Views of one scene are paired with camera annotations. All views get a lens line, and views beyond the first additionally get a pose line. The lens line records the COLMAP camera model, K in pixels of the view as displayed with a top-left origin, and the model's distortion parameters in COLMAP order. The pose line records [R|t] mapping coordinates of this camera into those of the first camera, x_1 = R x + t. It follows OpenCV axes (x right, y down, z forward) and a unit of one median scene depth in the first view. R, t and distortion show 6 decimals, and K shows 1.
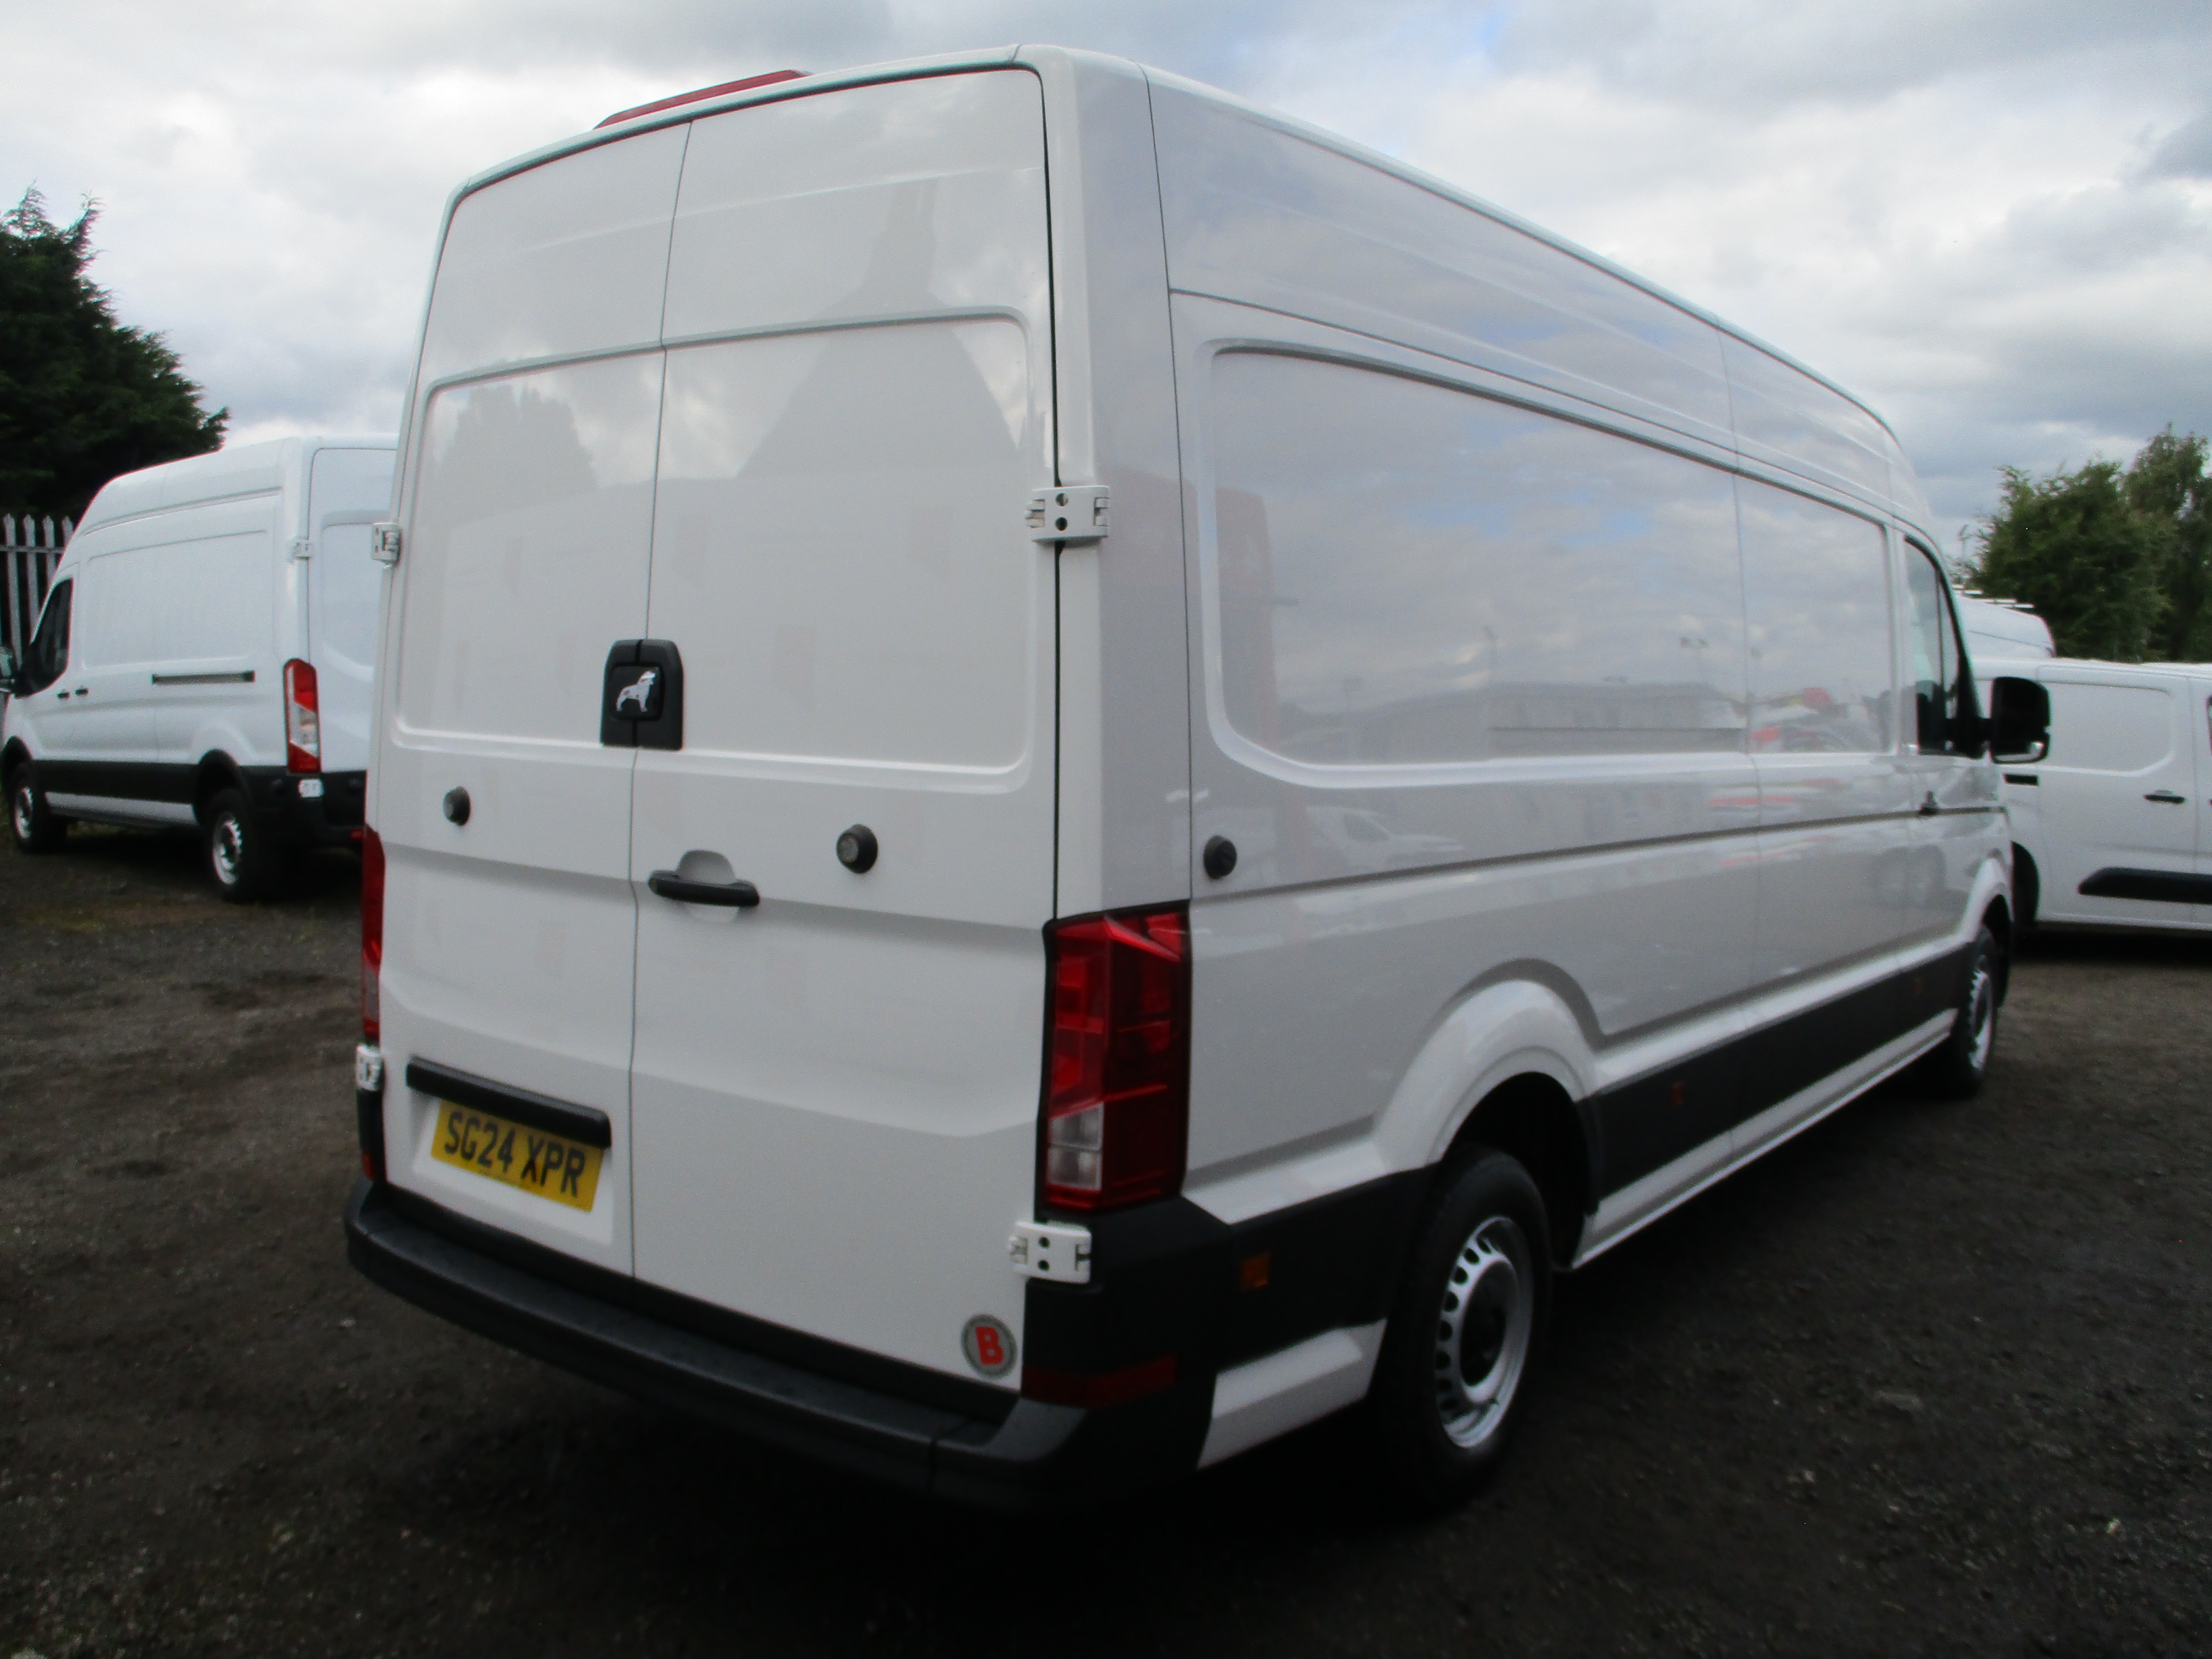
lens RADIAL K [[1826.2, 0, 1102.0], [0, 1826.2, 827.4], [0, 0, 1]] dist [-0.014914, -0.025820]
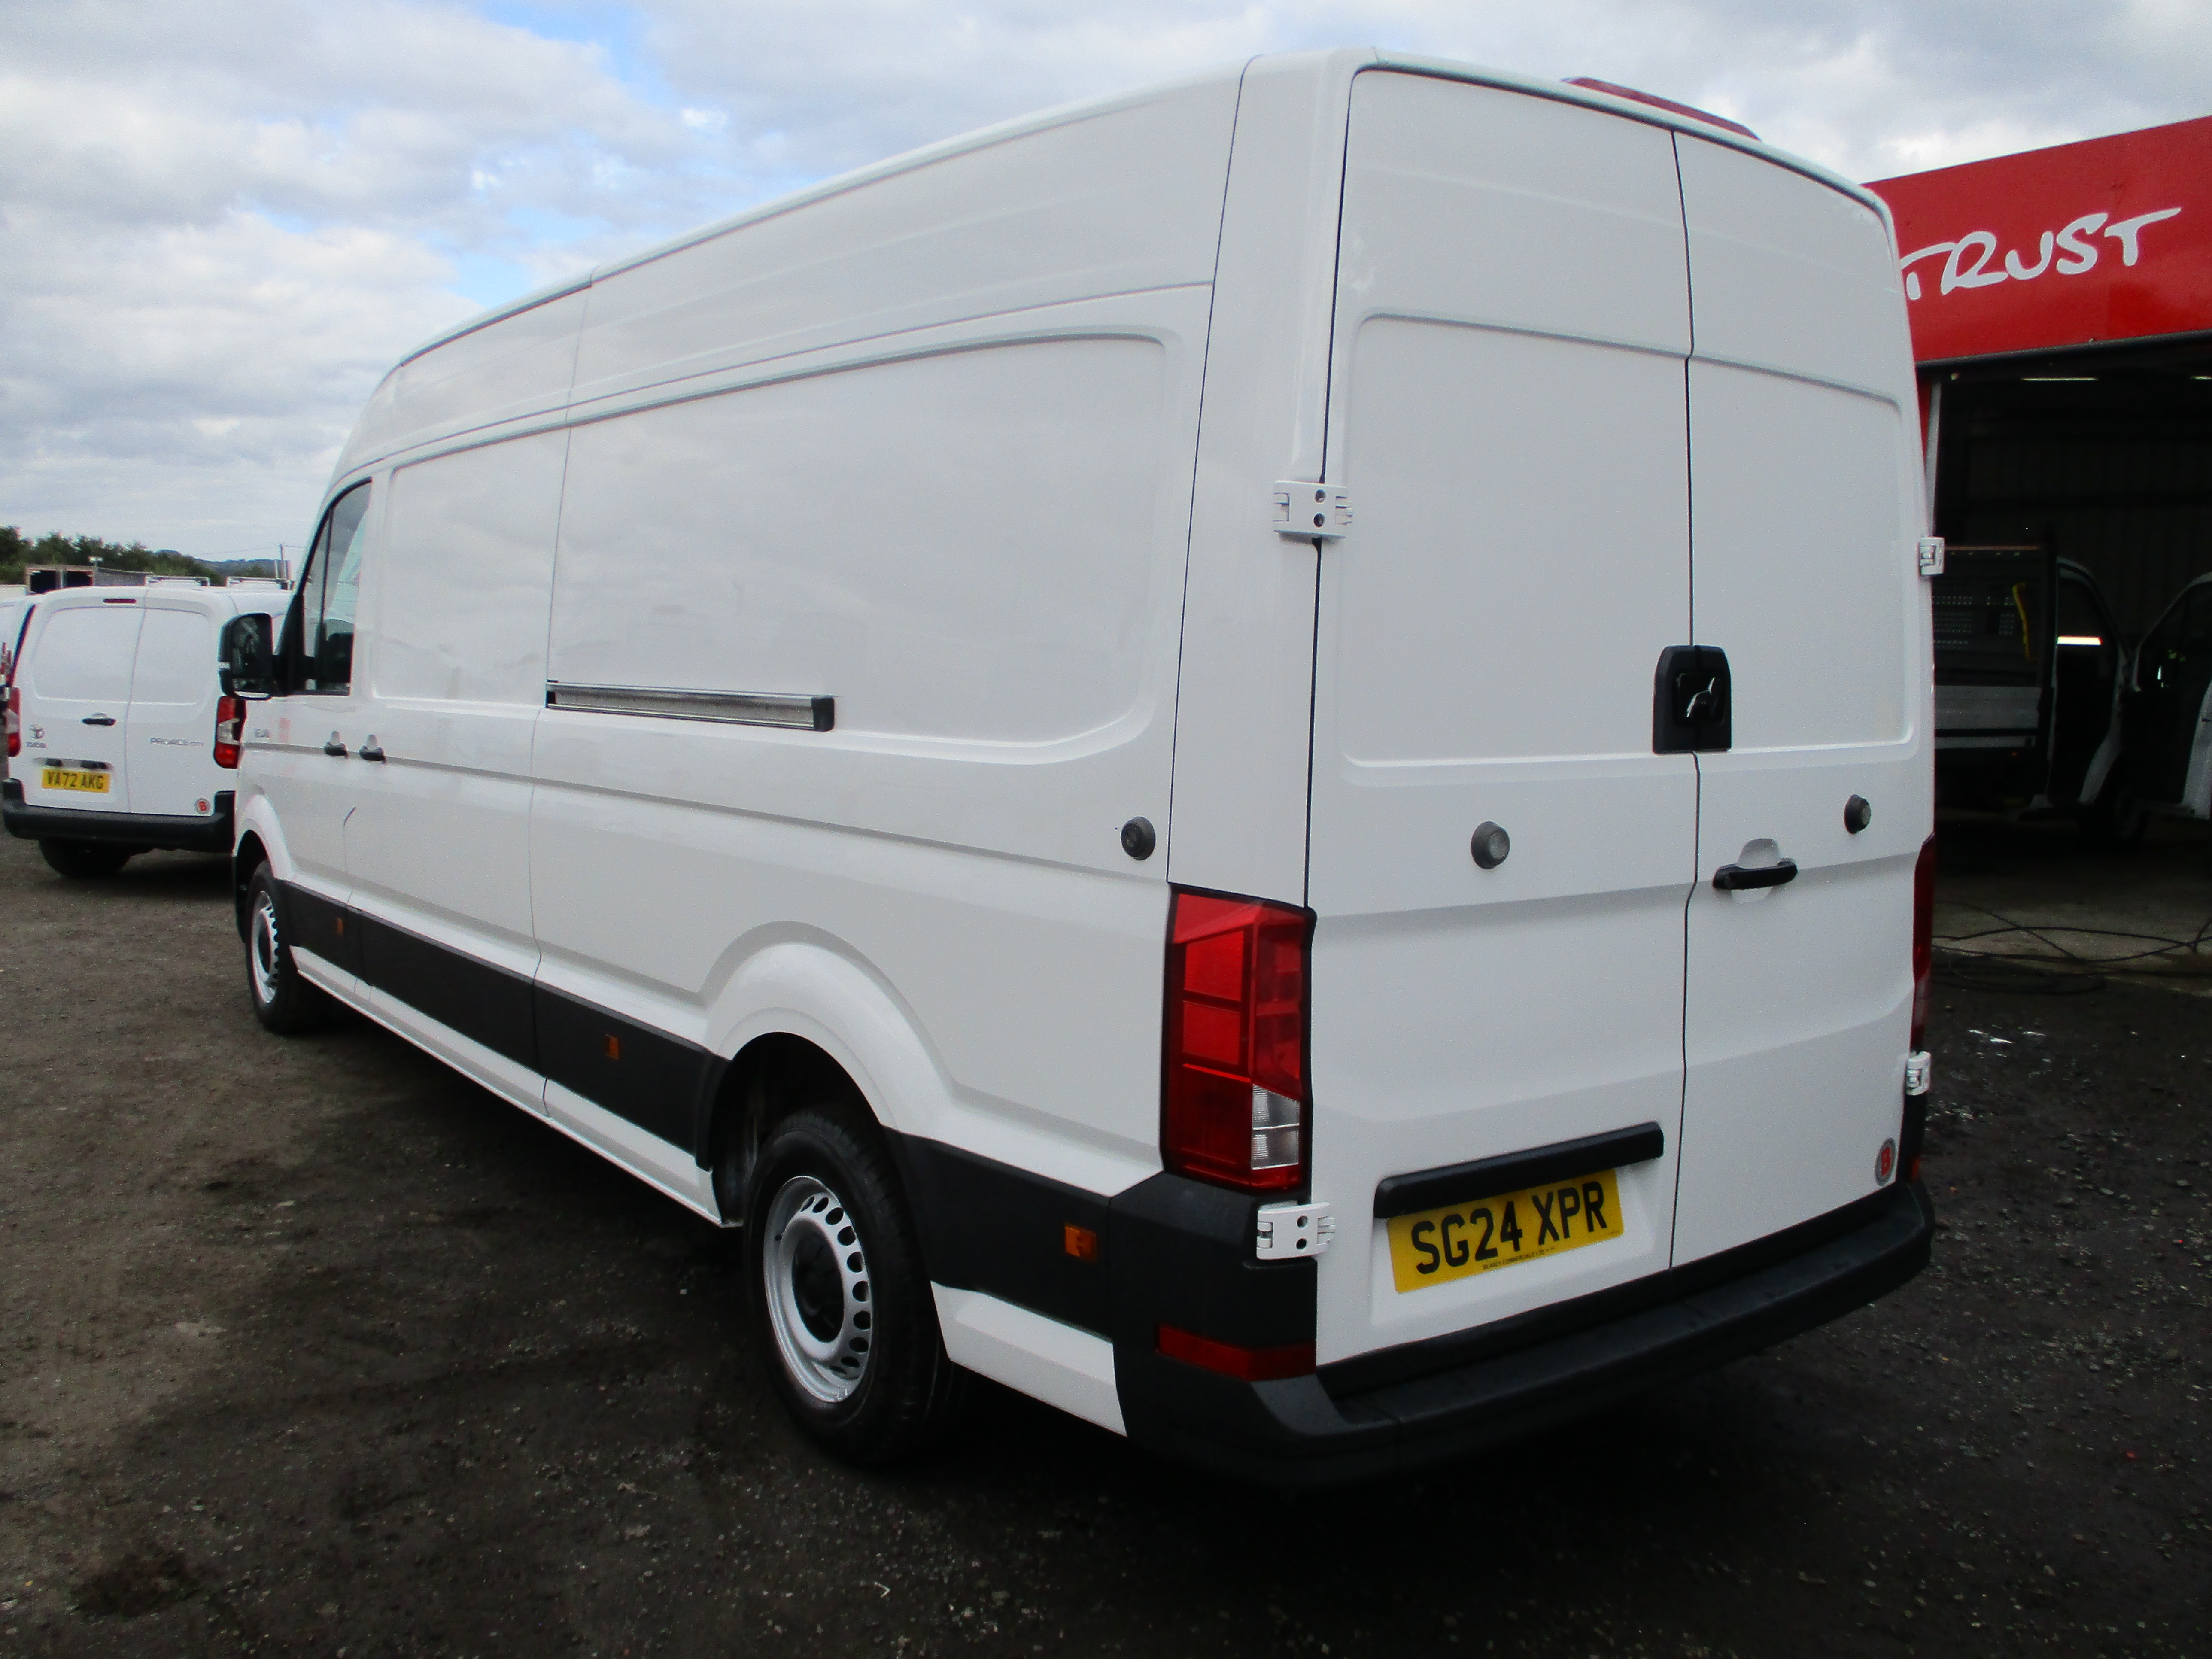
lens RADIAL K [[1826.2, 0, 1101.1], [0, 1826.2, 829.3], [0, 0, 1]] dist [-0.014914, -0.025820]
pose [[0.277263, -0.117969, 0.953524, -1.326961], [0.071975, 0.992195, 0.101825, -0.128752], [-0.958095, 0.040398, 0.283589, 1.035430]]
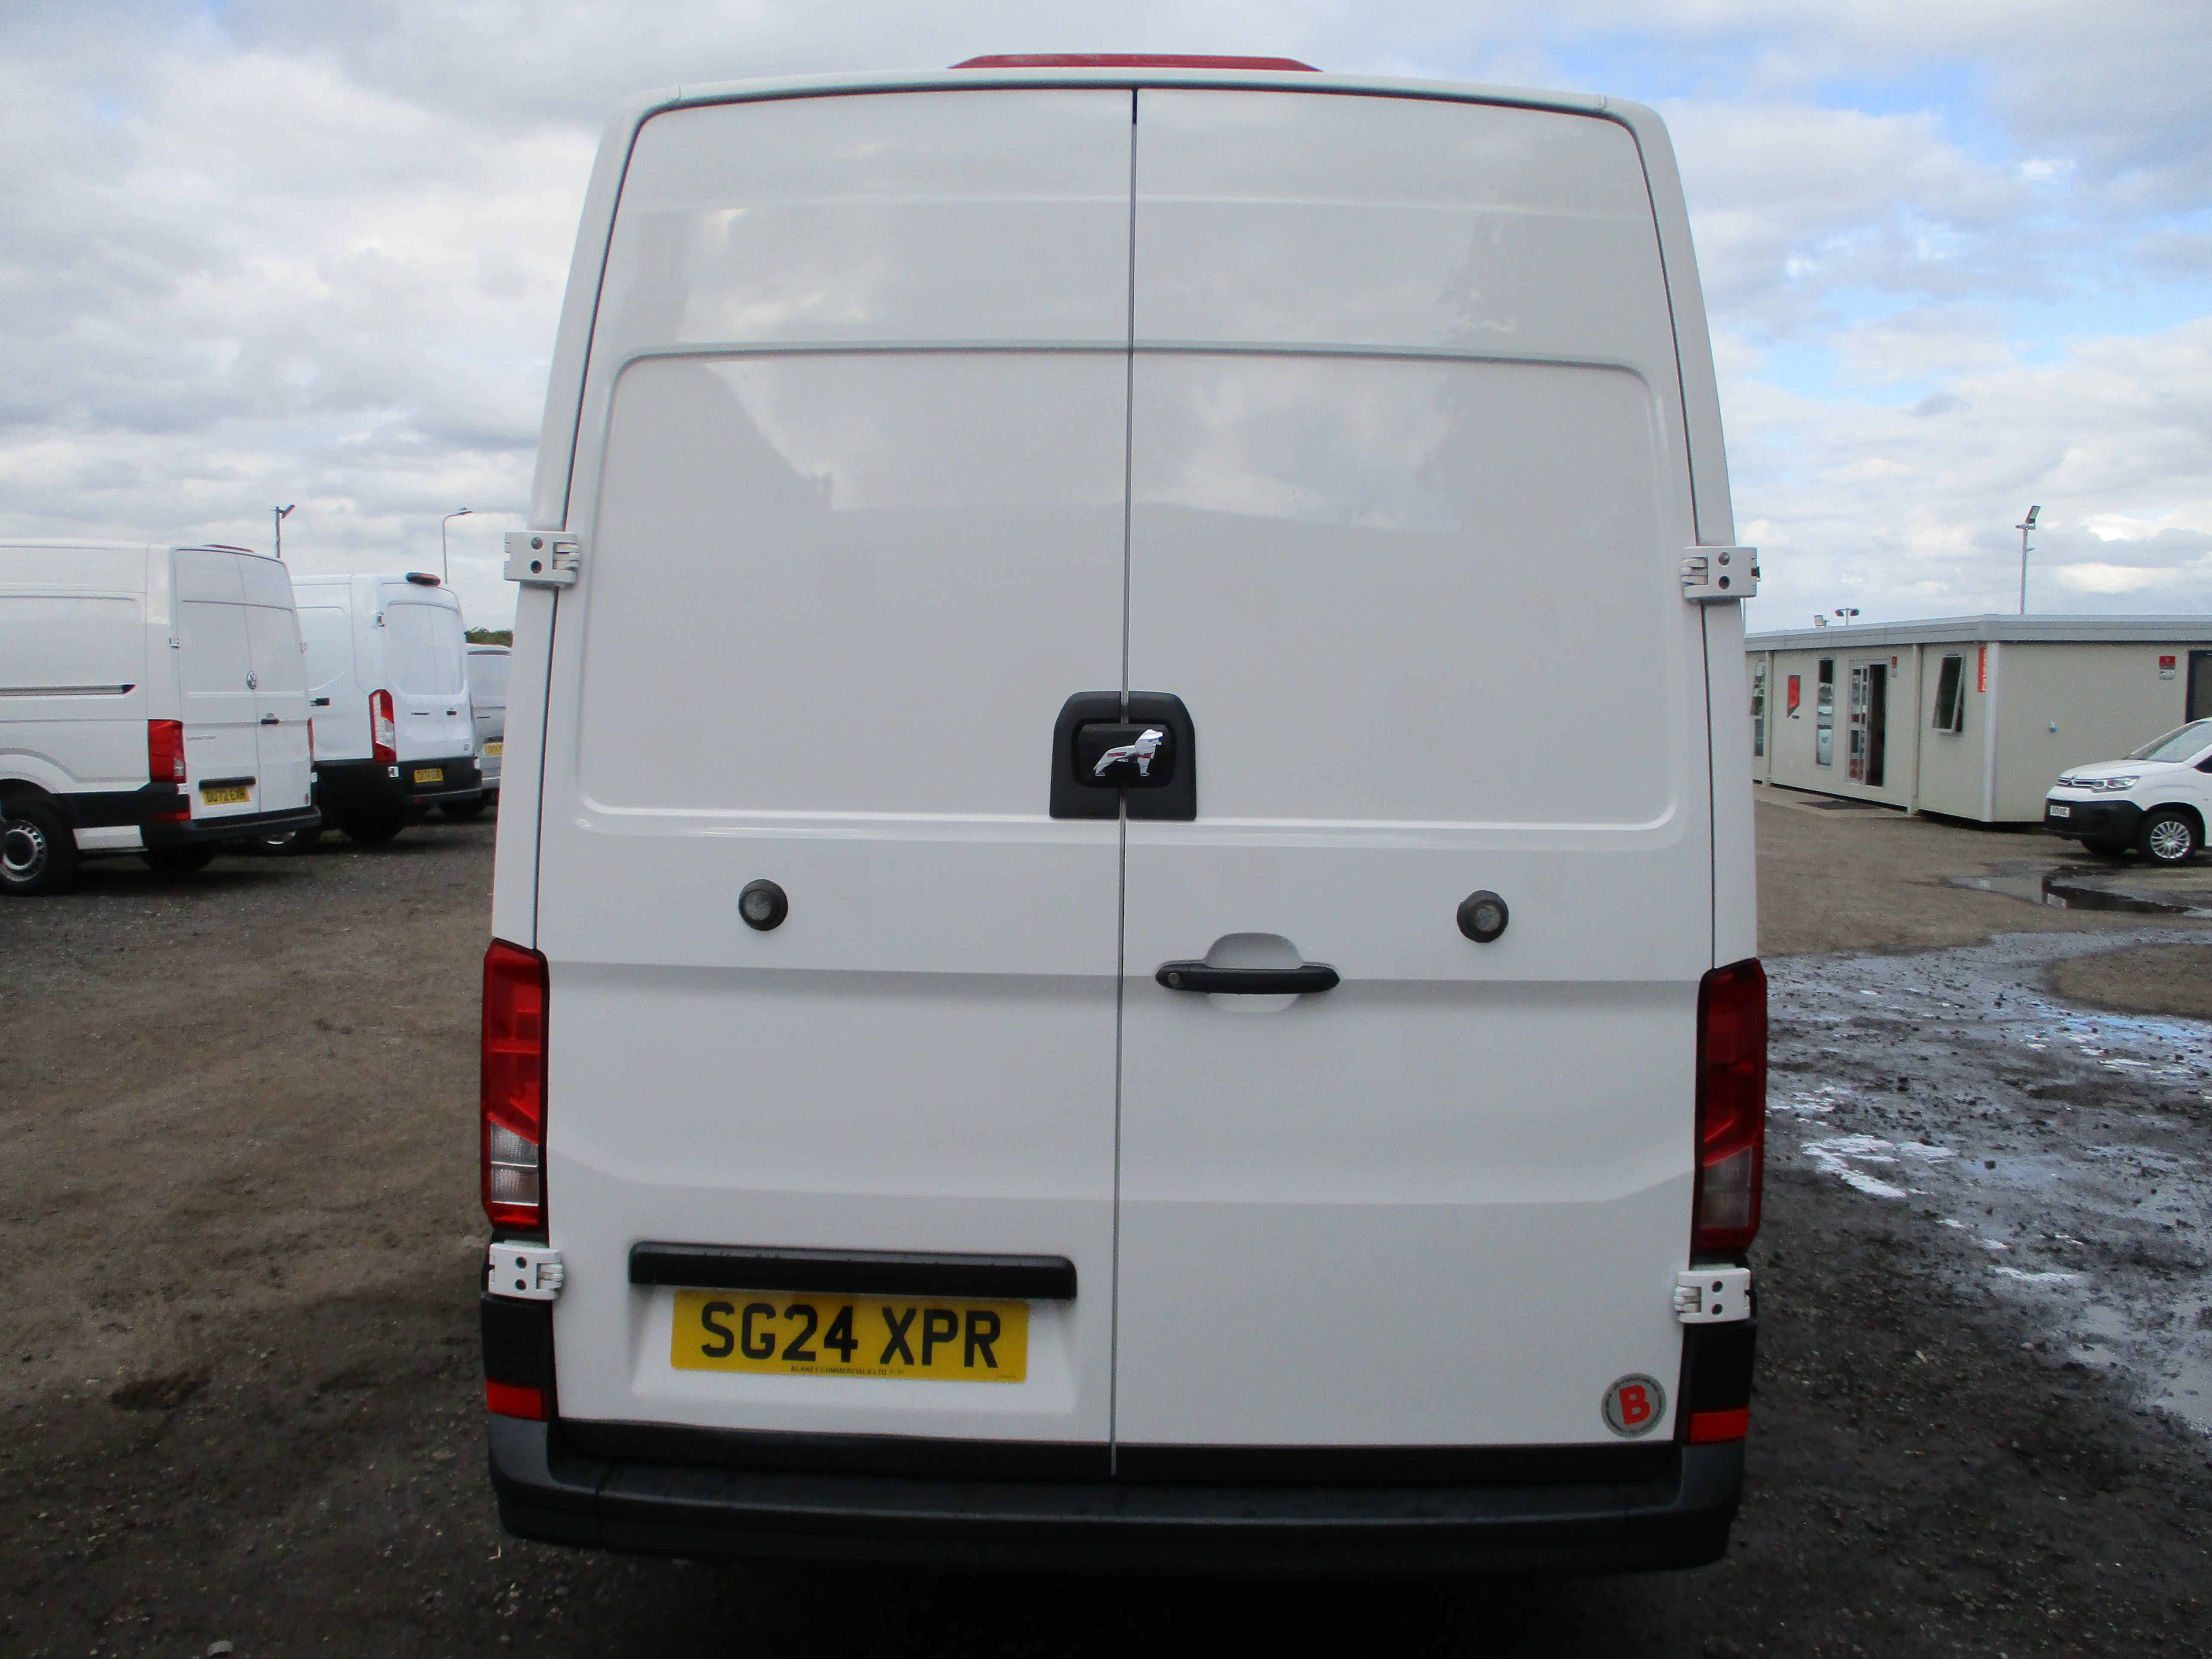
lens RADIAL K [[1826.2, 0, 1119.4], [0, 1826.2, 826.8], [0, 0, 1]] dist [-0.014914, -0.025820]
pose [[0.808685, -0.052547, 0.585890, -0.756996], [0.054093, 0.998425, 0.014884, -0.053197], [-0.585749, 0.019656, 0.810254, 0.314813]]
